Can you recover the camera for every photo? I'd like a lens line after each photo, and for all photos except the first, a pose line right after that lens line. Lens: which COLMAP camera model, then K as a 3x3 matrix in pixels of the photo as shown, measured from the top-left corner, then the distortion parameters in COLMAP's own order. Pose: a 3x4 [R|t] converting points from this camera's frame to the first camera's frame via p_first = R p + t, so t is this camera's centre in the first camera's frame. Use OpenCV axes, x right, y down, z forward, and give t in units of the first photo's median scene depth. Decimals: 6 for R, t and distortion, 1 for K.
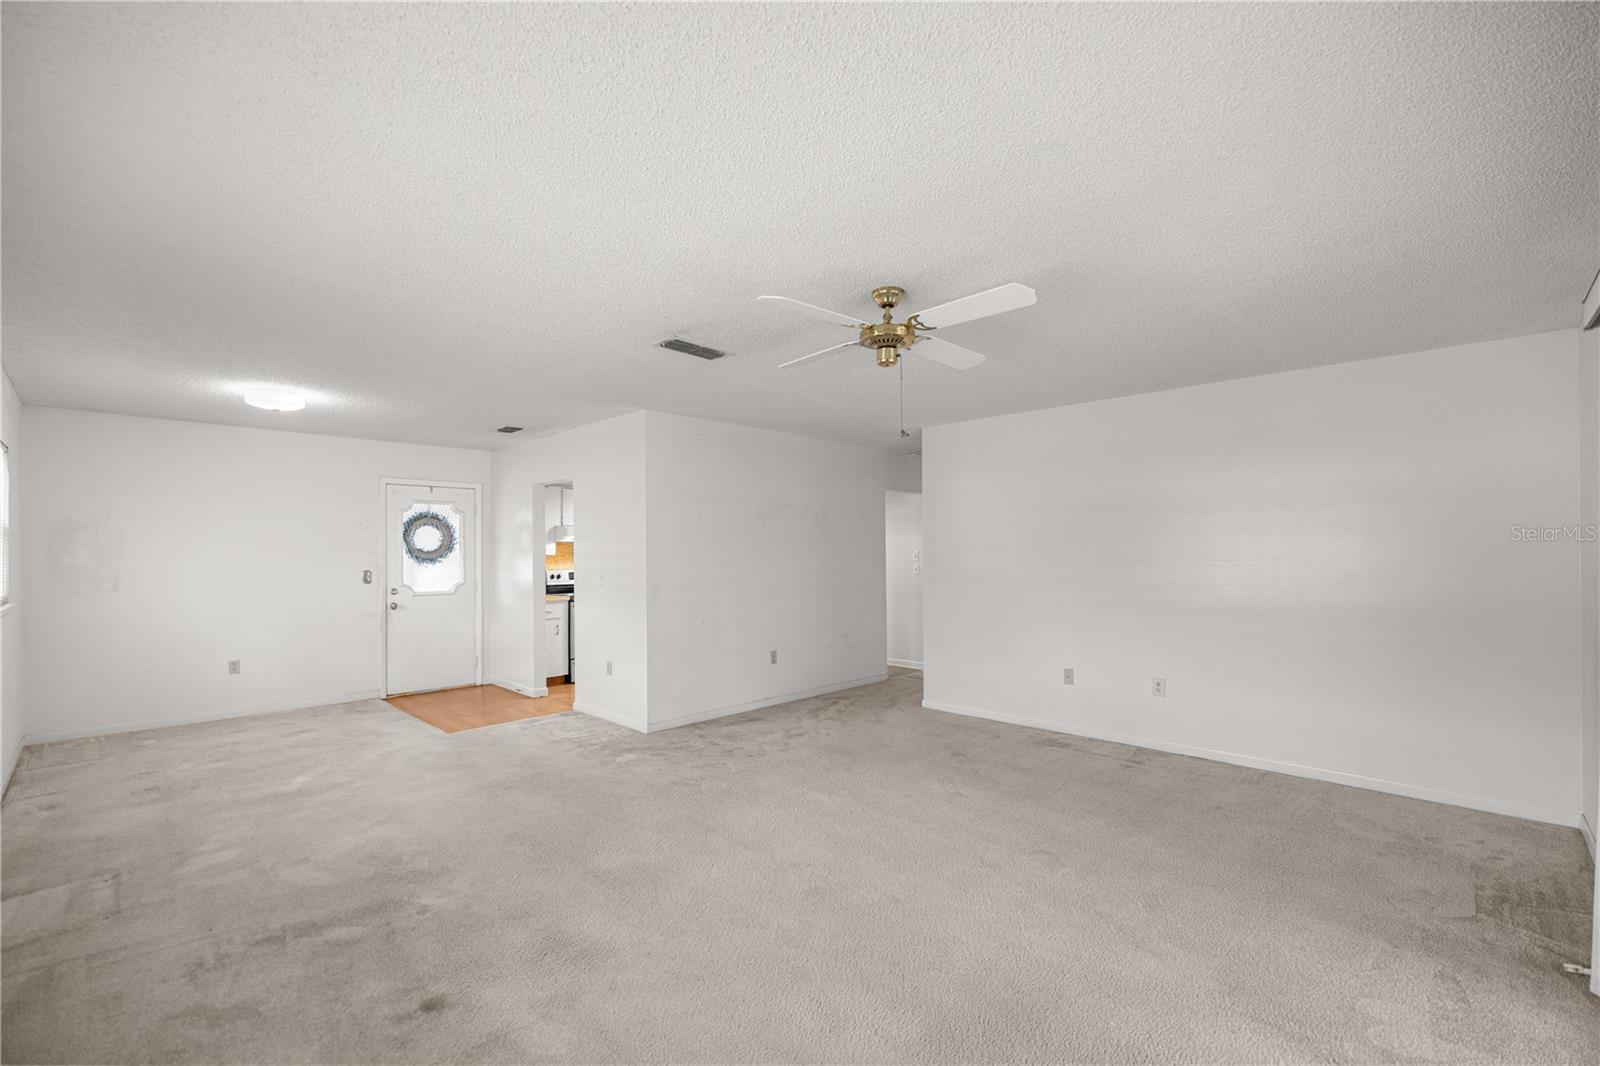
lens RADIAL K [[681.6, 0, 800.0], [0, 681.6, 533.0], [0, 0, 1]] dist [0.001078, -0.000063]
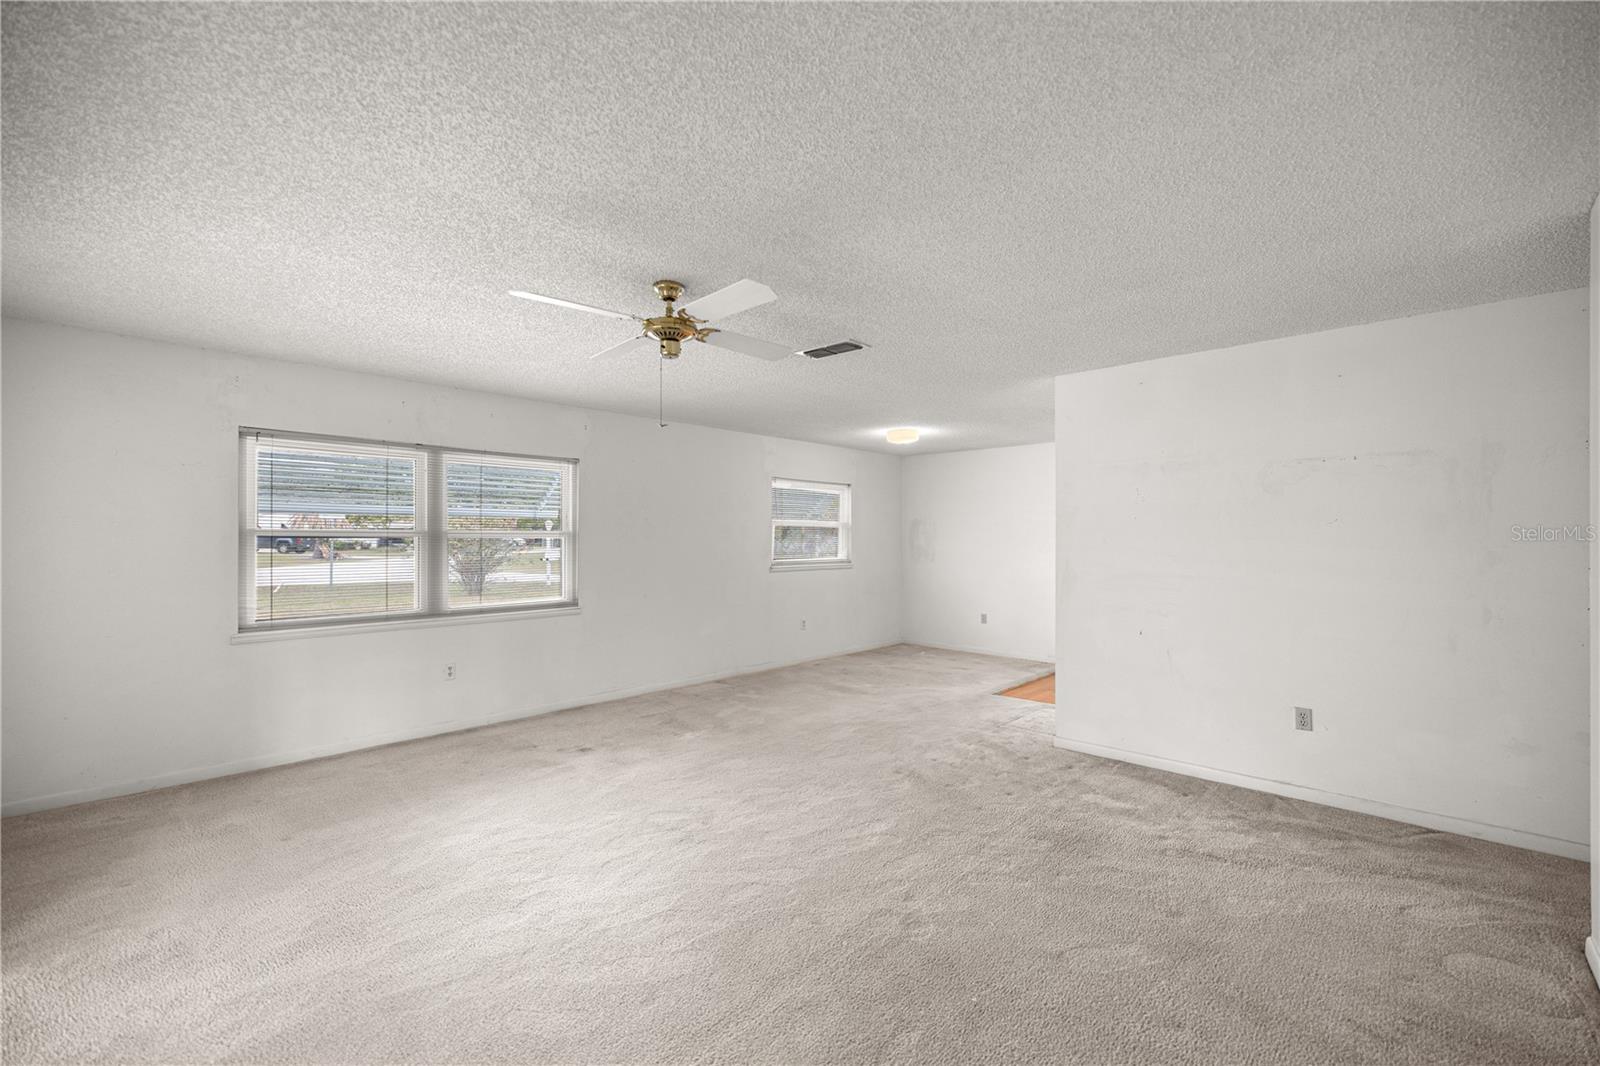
lens RADIAL K [[681.6, 0, 800.0], [0, 681.6, 533.0], [0, 0, 1]] dist [0.001078, -0.000063]
pose [[0.012903, -0.003467, -0.999911, 0.872682], [0.028104, 0.999600, -0.003103, 0.017523], [0.999522, -0.028062, 0.012995, 0.895315]]
